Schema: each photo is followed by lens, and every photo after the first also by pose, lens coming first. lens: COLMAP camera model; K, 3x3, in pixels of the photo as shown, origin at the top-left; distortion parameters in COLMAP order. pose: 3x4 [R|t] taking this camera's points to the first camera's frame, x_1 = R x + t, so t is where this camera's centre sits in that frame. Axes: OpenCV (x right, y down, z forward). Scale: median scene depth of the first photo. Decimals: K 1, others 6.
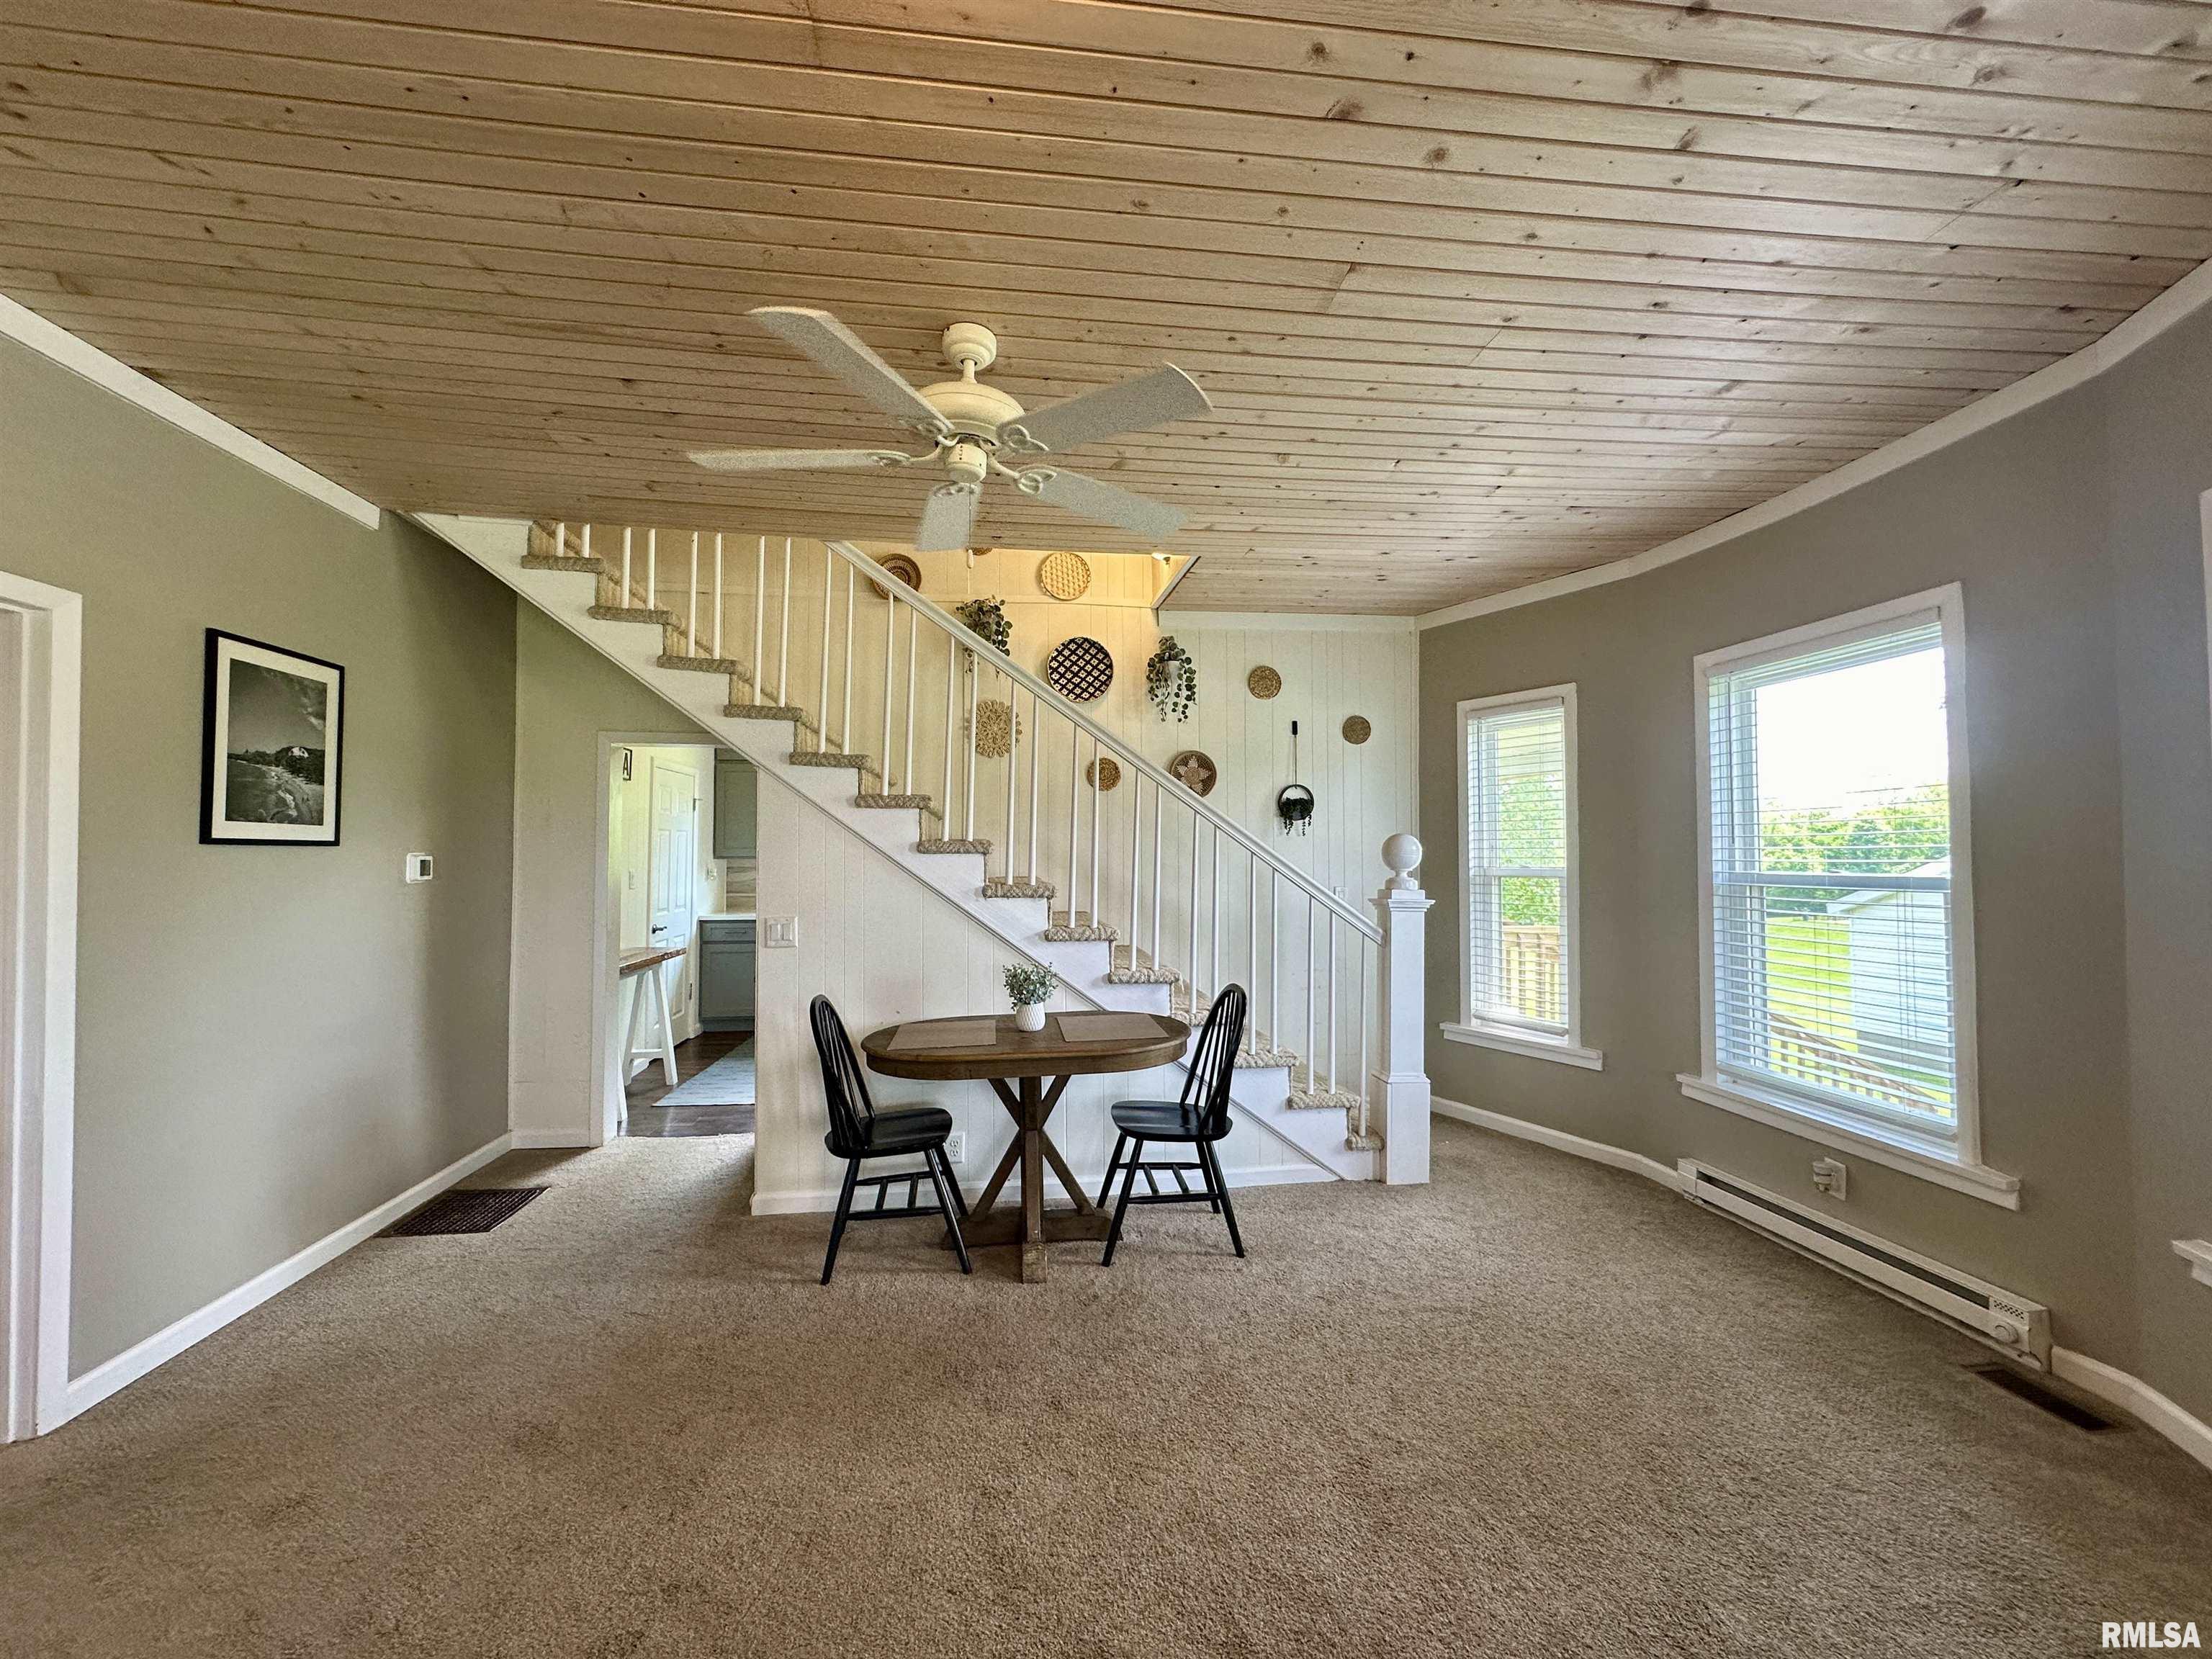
lens RADIAL K [[885.7, 0, 1104.6], [0, 885.7, 829.4], [0, 0, 1]] dist [-0.002132, 0.000284]
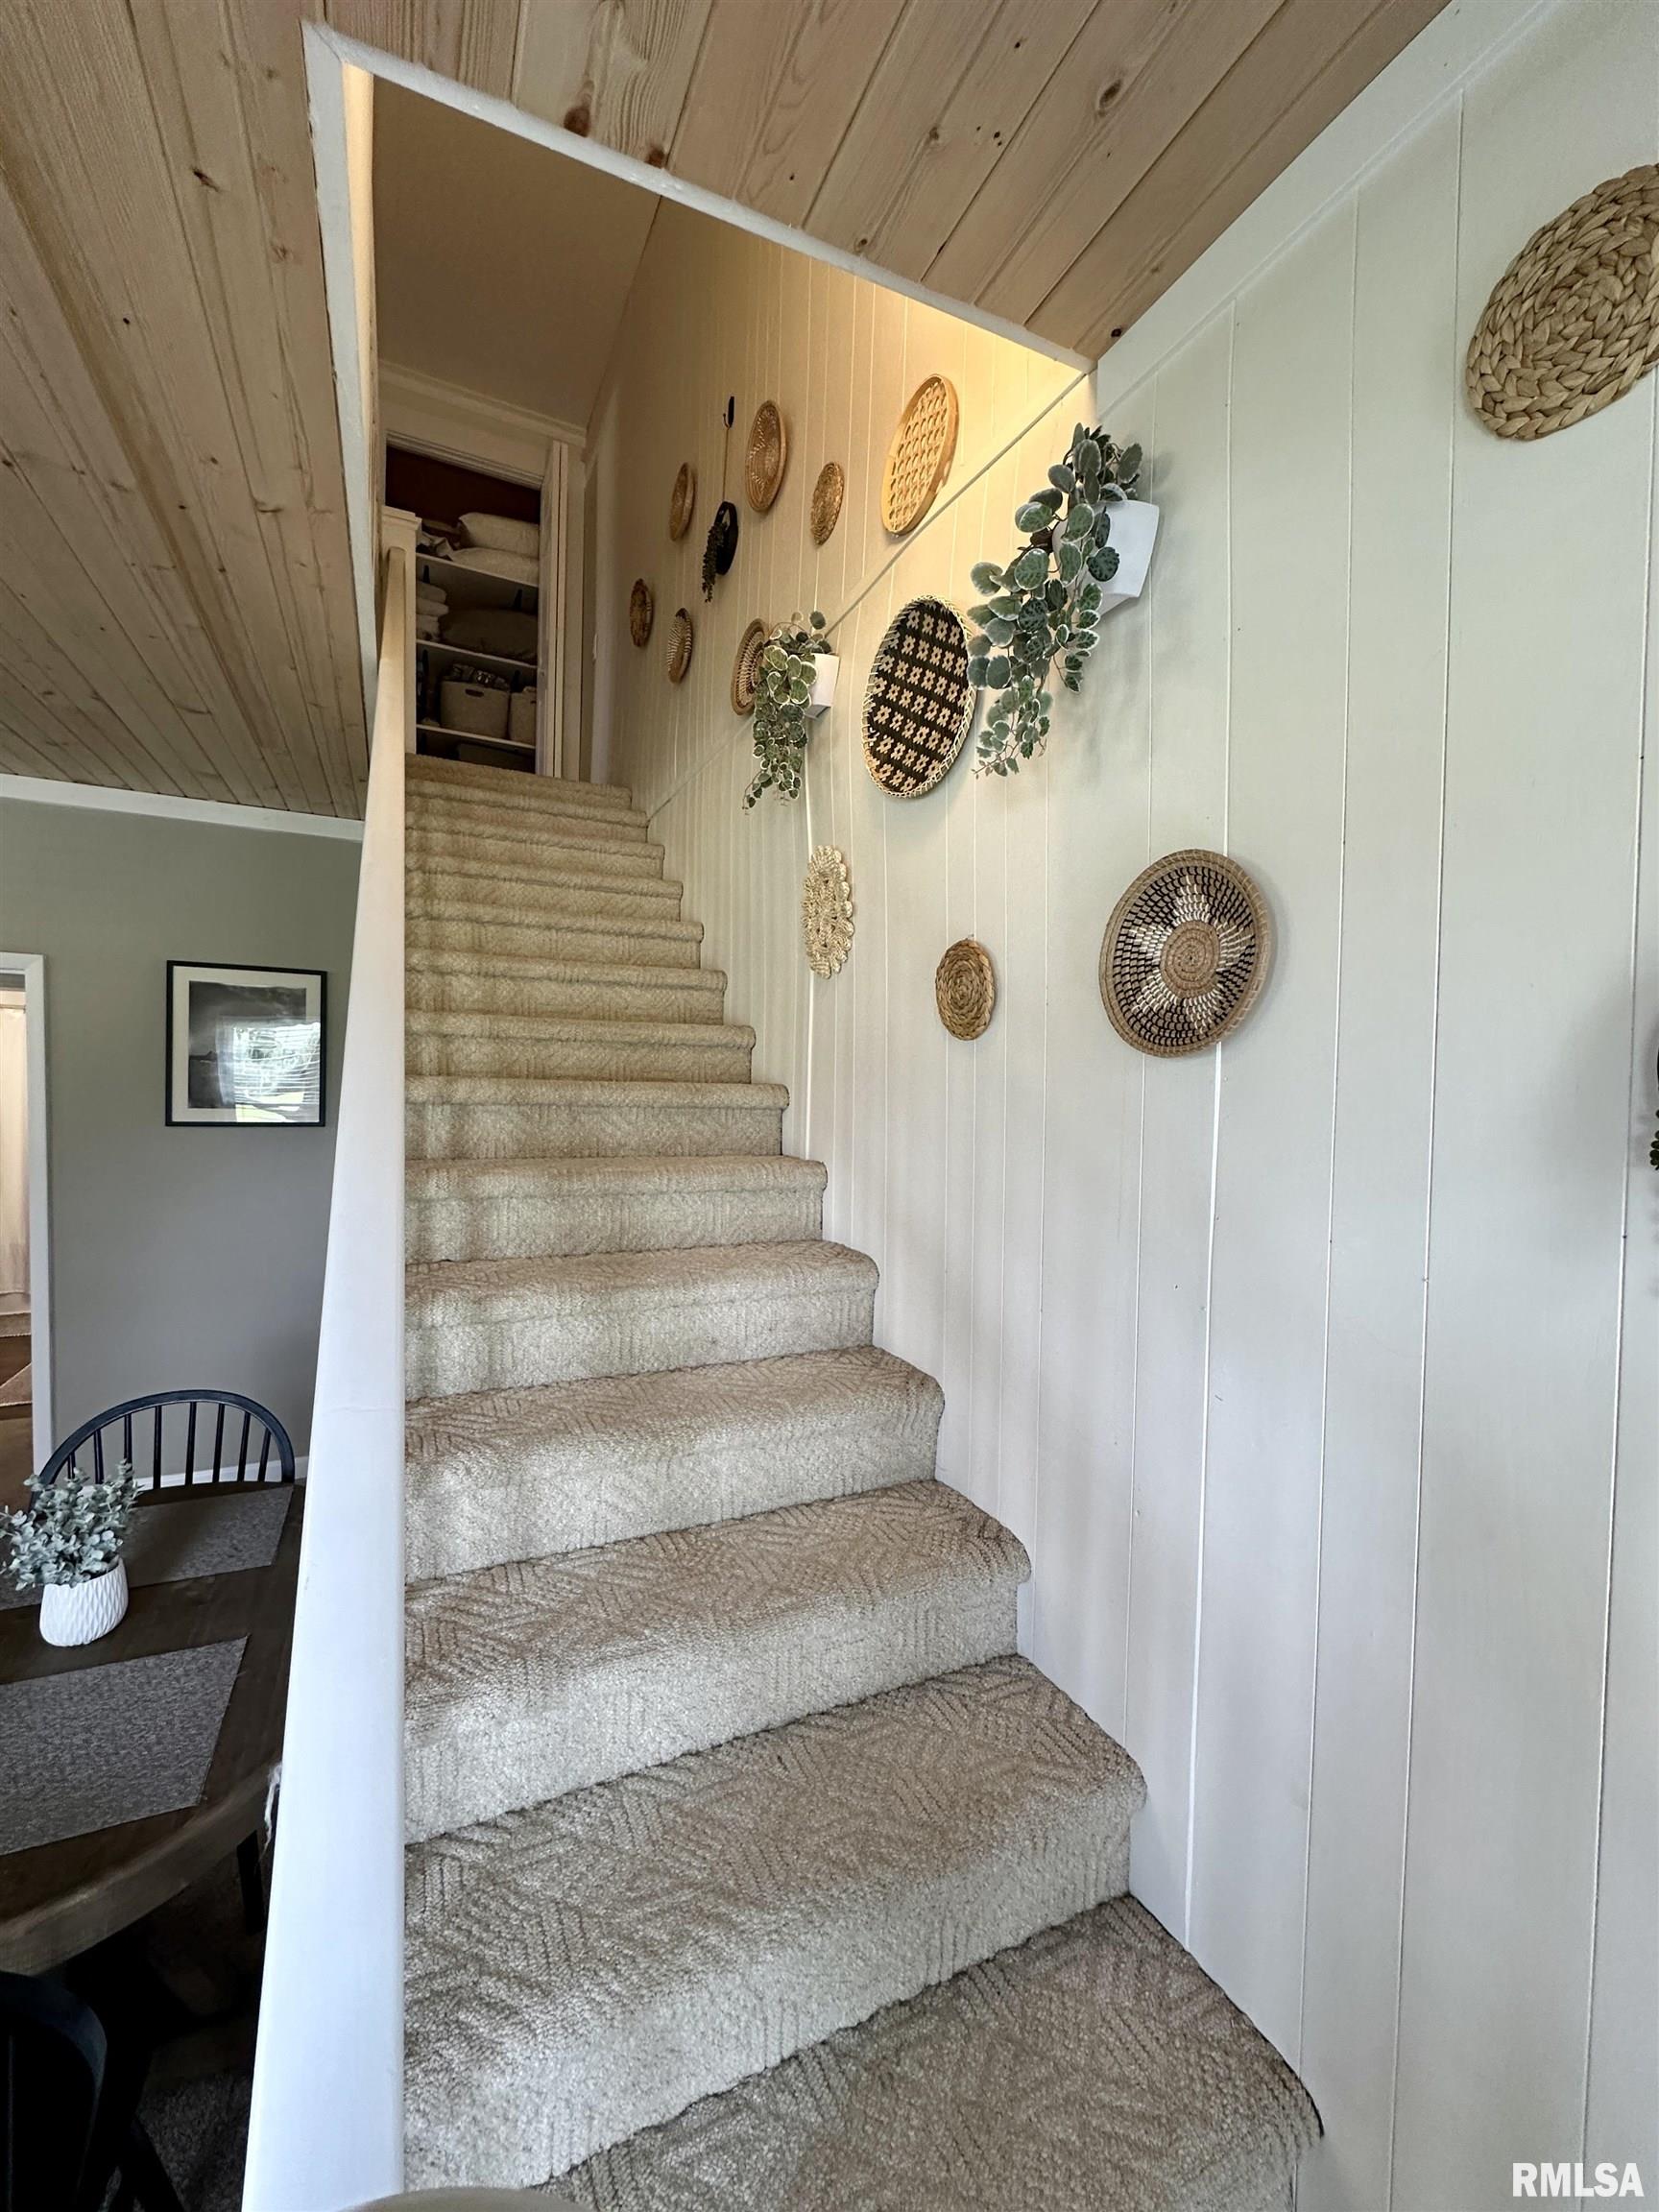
lens RADIAL K [[885.7, 0, 829.5], [0, 885.7, 1106.0], [0, 0, 1]] dist [-0.002132, 0.000284]
pose [[0.310818, 0.029888, -0.949999, 0.303338], [0.001723, 0.999486, 0.032008, -0.030117], [0.950468, -0.011585, 0.310607, 0.856830]]
